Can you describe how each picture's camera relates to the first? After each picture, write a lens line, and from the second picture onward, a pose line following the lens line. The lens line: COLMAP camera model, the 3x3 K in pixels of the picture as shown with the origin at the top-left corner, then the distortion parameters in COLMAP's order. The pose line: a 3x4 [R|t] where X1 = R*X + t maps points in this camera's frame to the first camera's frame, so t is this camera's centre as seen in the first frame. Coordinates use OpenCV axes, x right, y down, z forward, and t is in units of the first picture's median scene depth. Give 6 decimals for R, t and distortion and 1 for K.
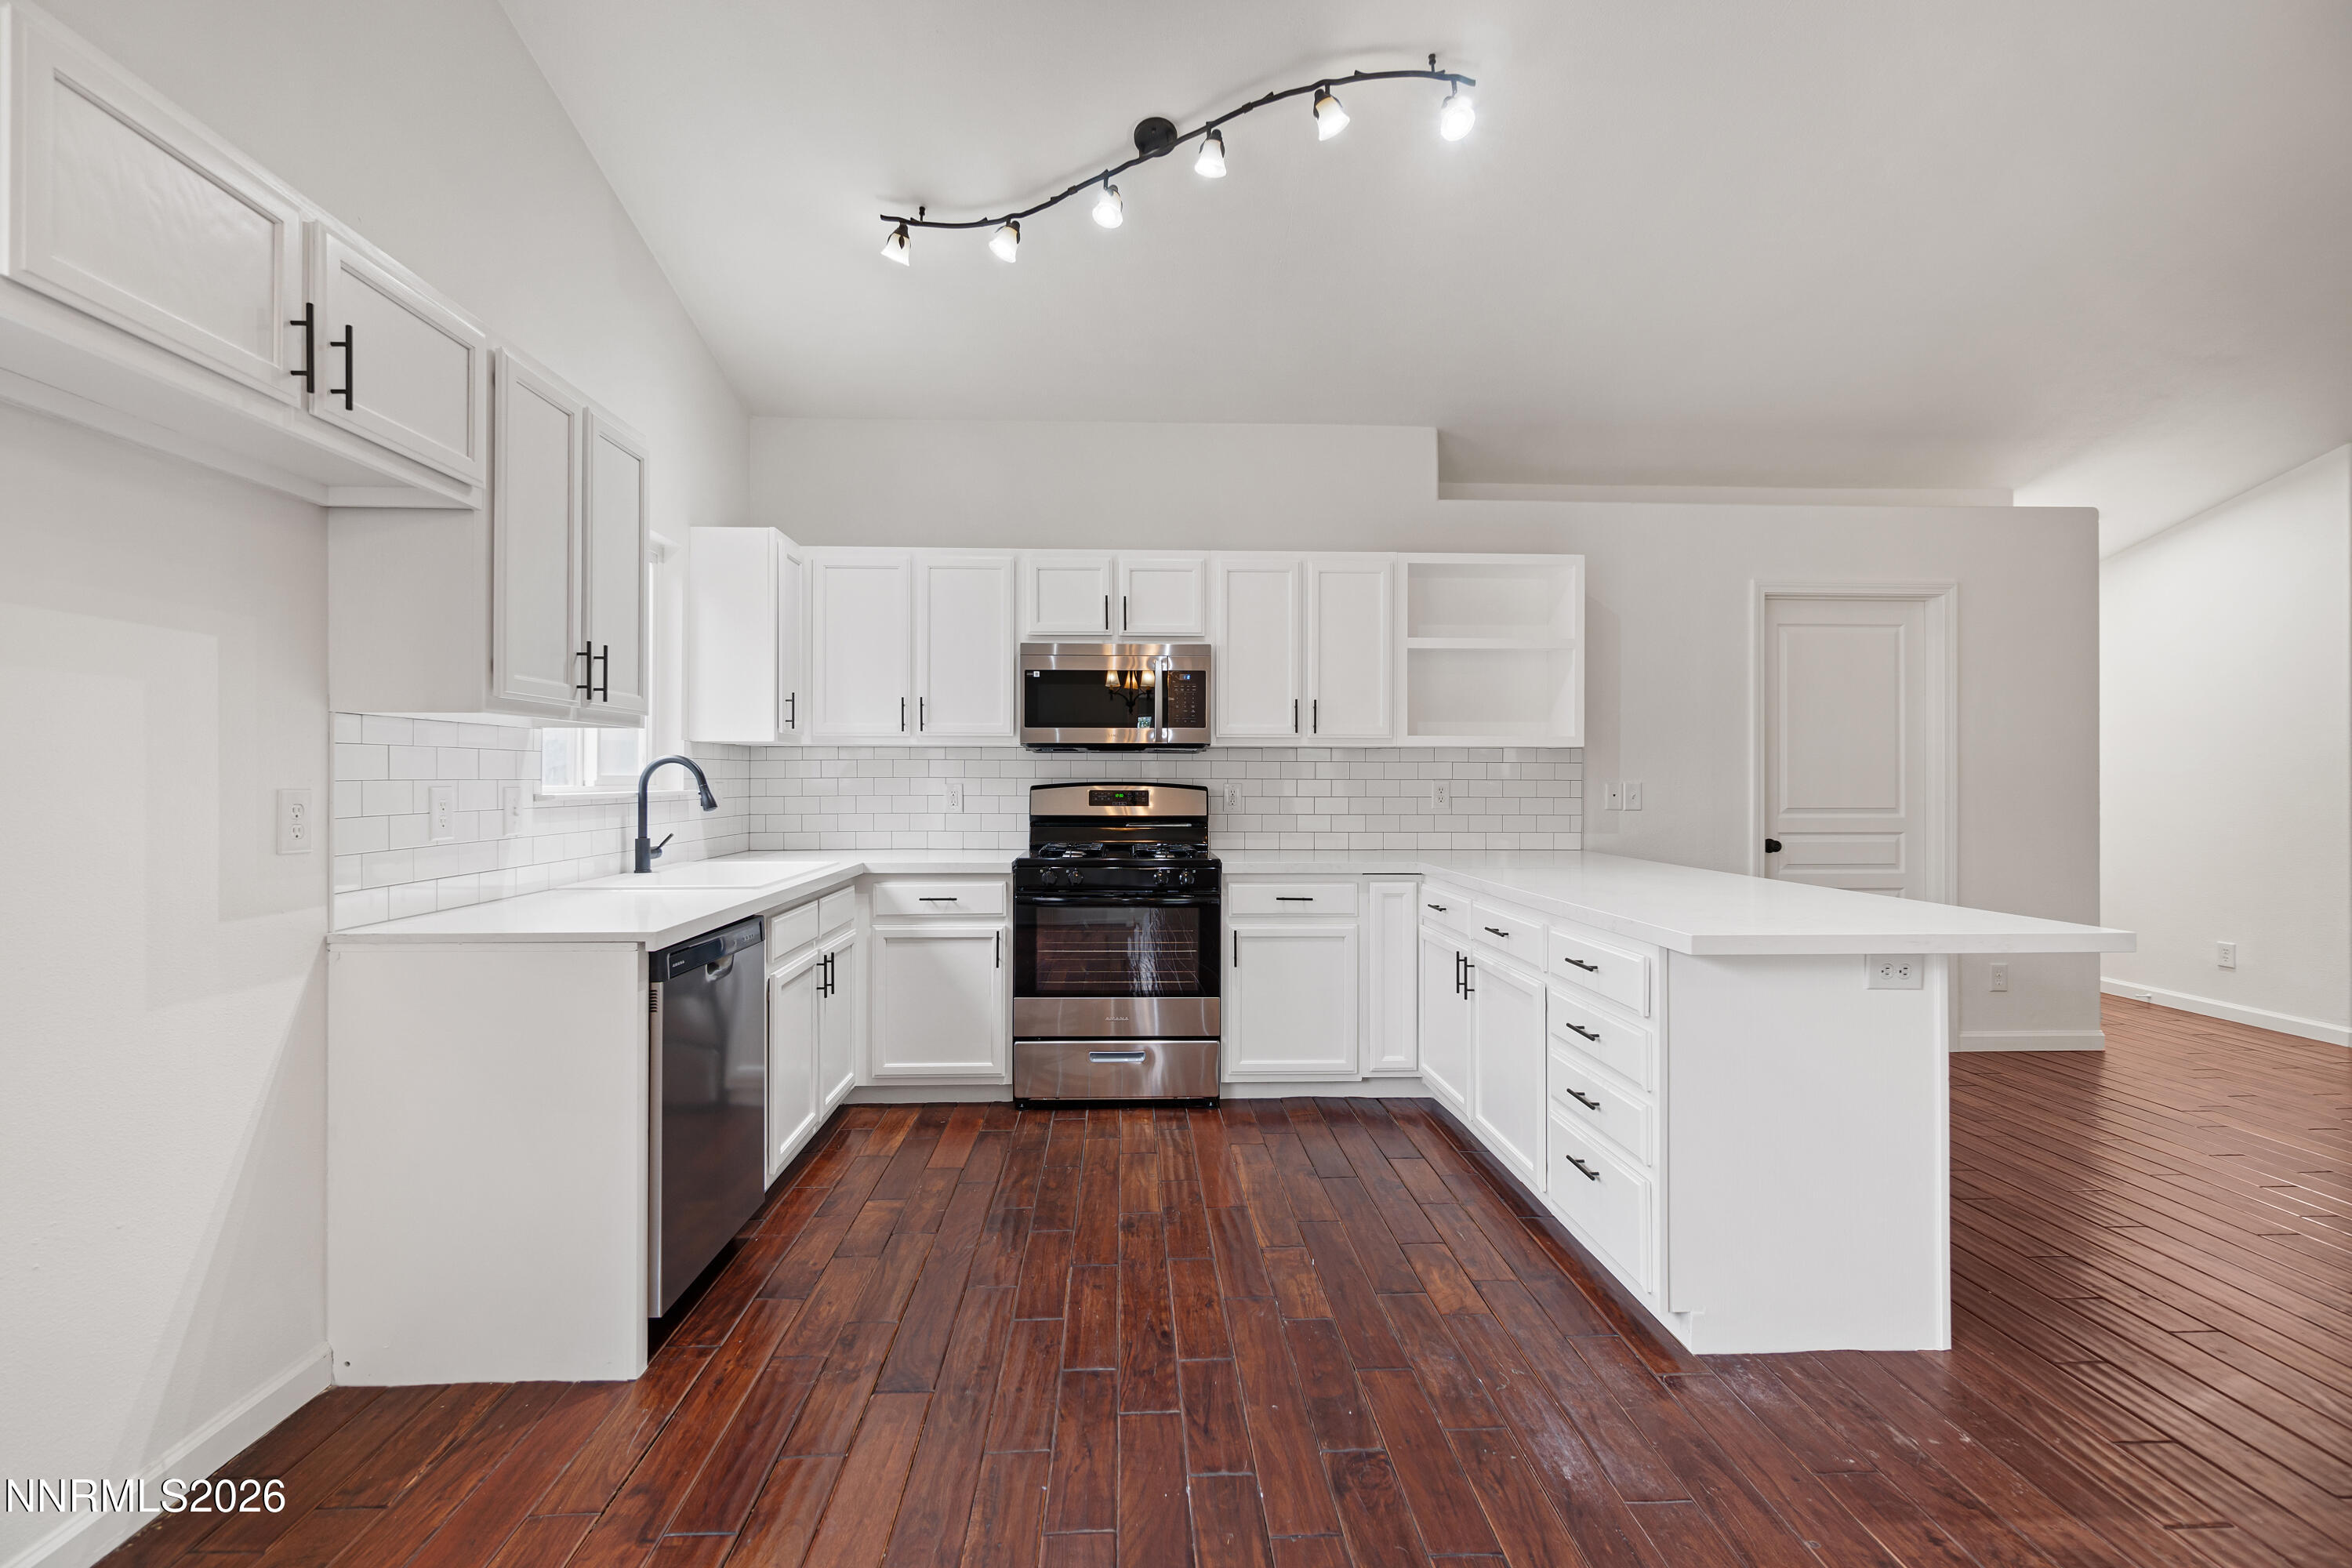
lens RADIAL K [[1014.6, 0, 1166.2], [0, 1014.6, 777.8], [0, 0, 1]] dist [-0.002793, 0.000574]
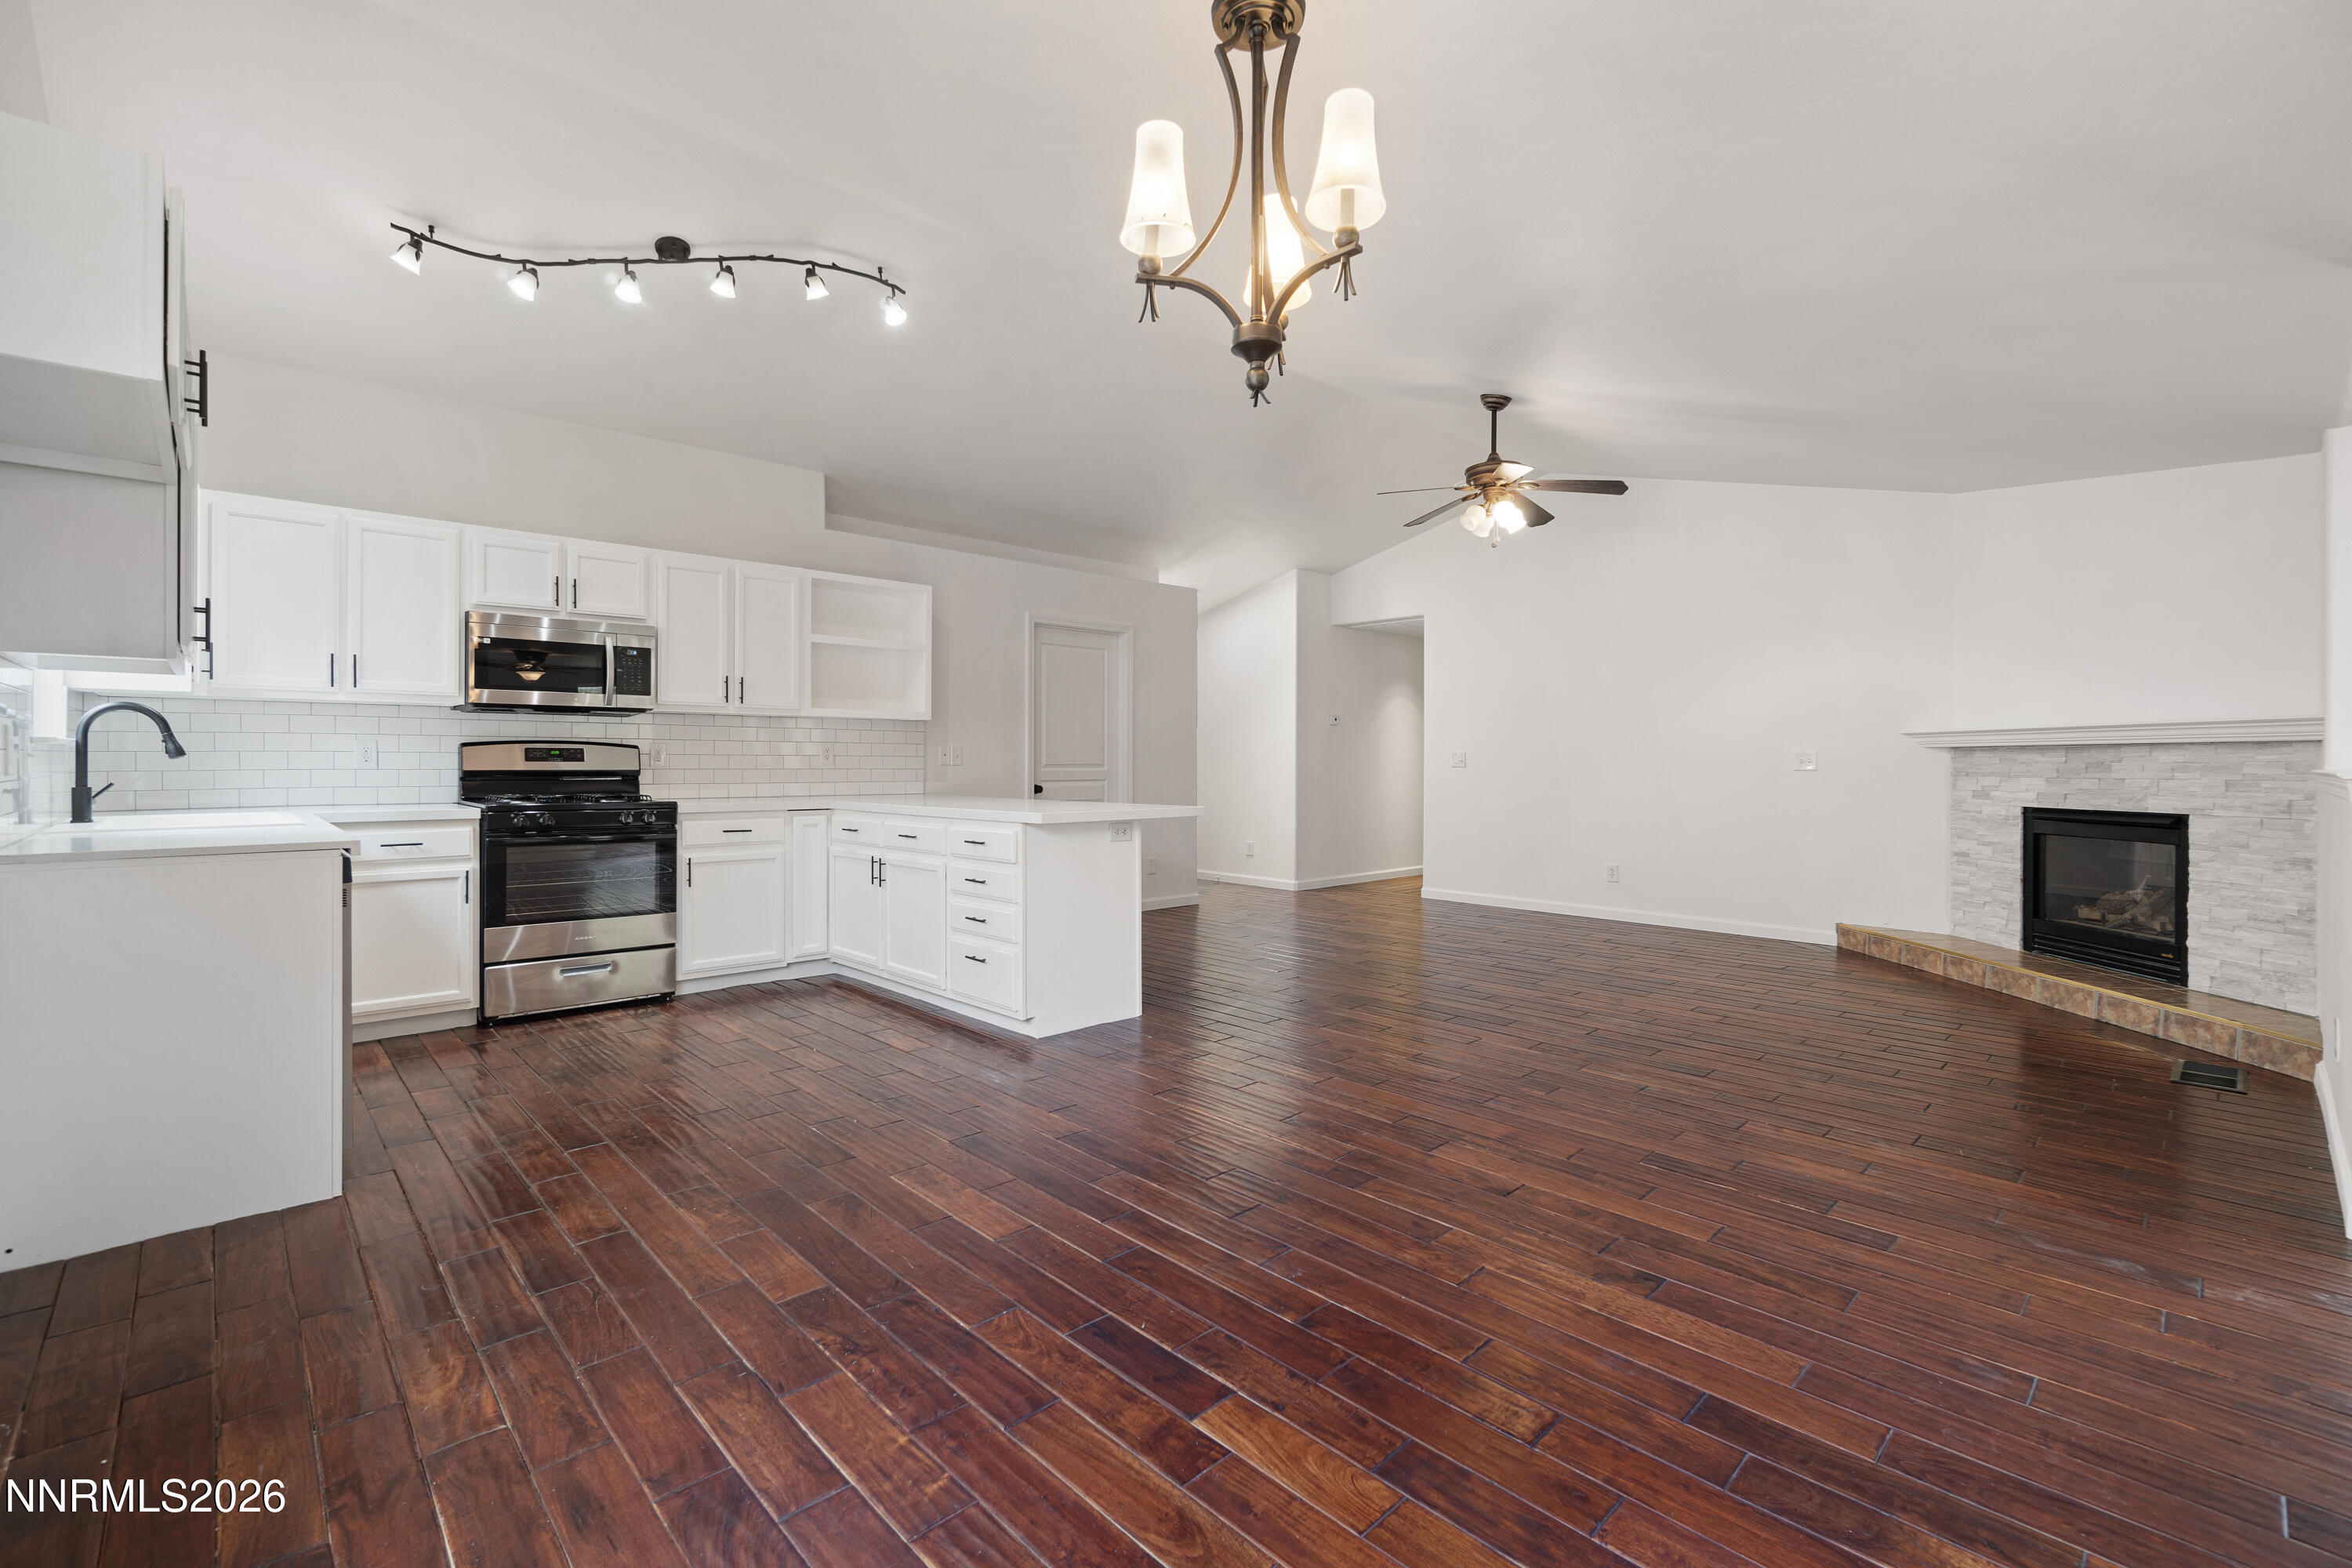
lens RADIAL K [[1014.6, 0, 1158.2], [0, 1014.6, 771.9], [0, 0, 1]] dist [-0.002793, 0.000574]
pose [[0.761102, -0.007328, 0.648591, -0.289016], [-0.002287, 0.999900, 0.013982, 0.023439], [-0.648629, -0.012125, 0.761008, -0.315938]]
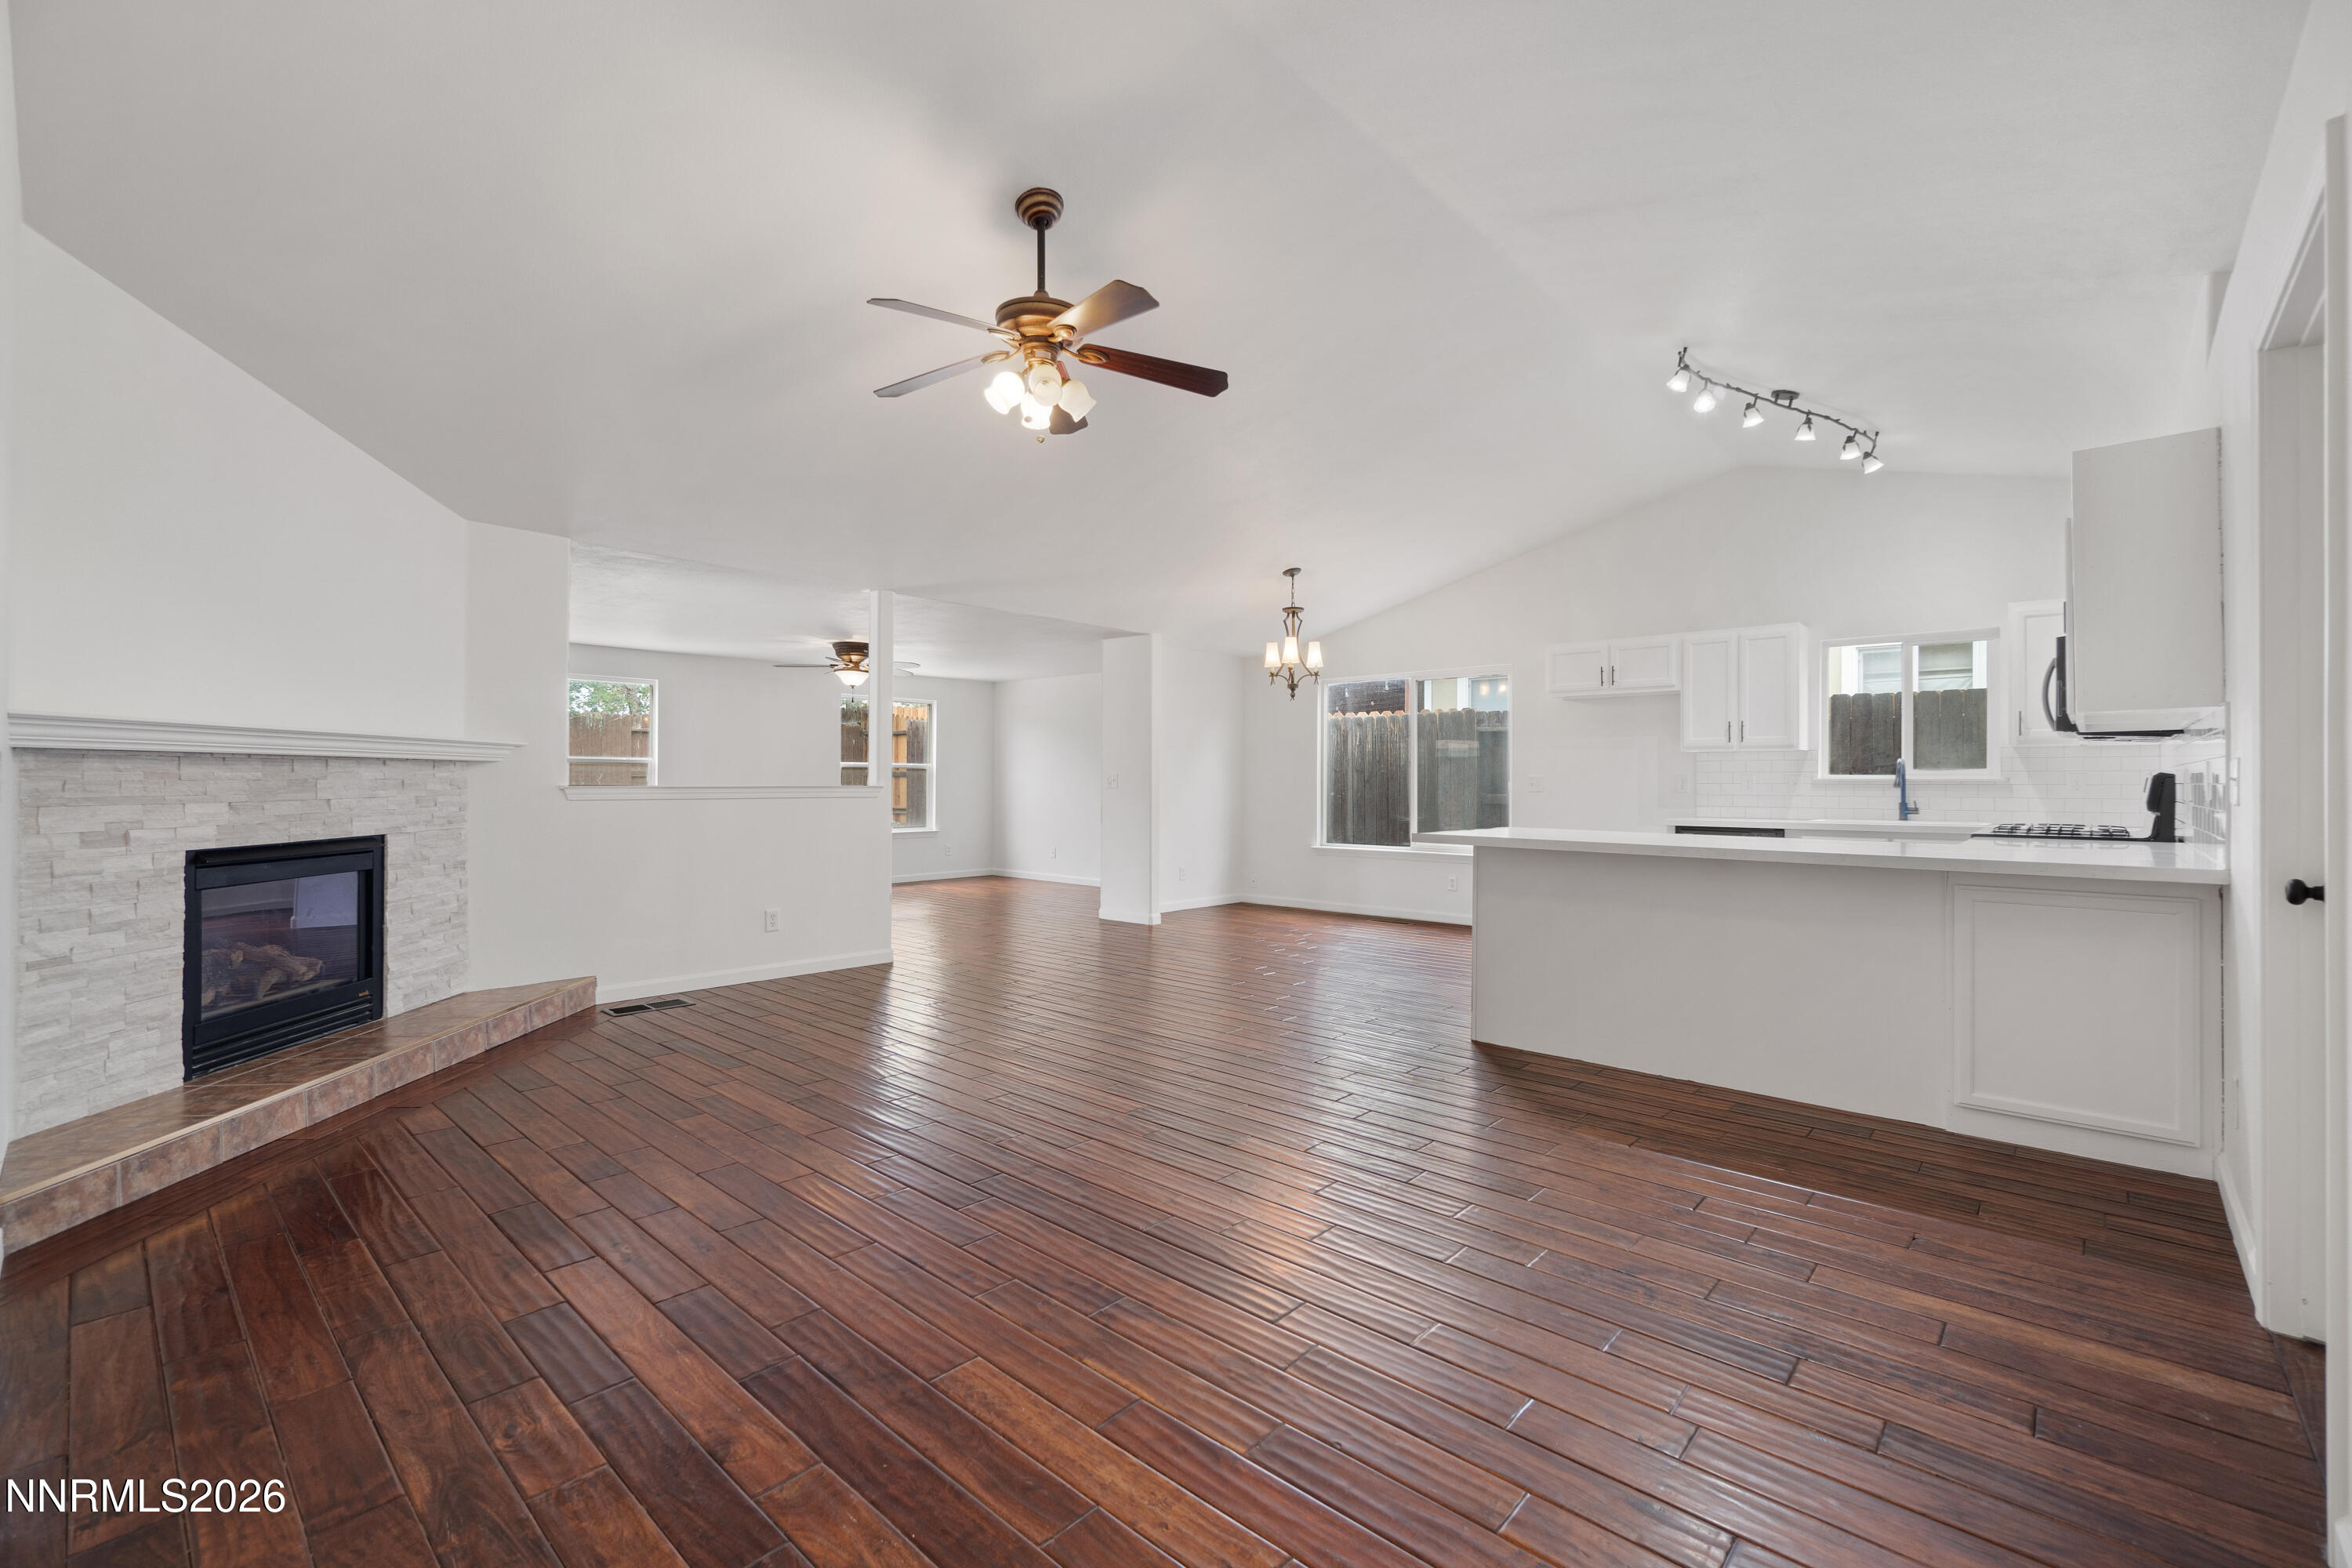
lens RADIAL K [[1014.6, 0, 1159.6], [0, 1014.6, 779.0], [0, 0, 1]] dist [-0.002793, 0.000574]
pose [[-0.712241, -0.008216, -0.701887, 1.389241], [-0.007347, 0.999964, -0.004249, 0.024502], [0.701897, 0.002130, -0.712275, 1.051231]]
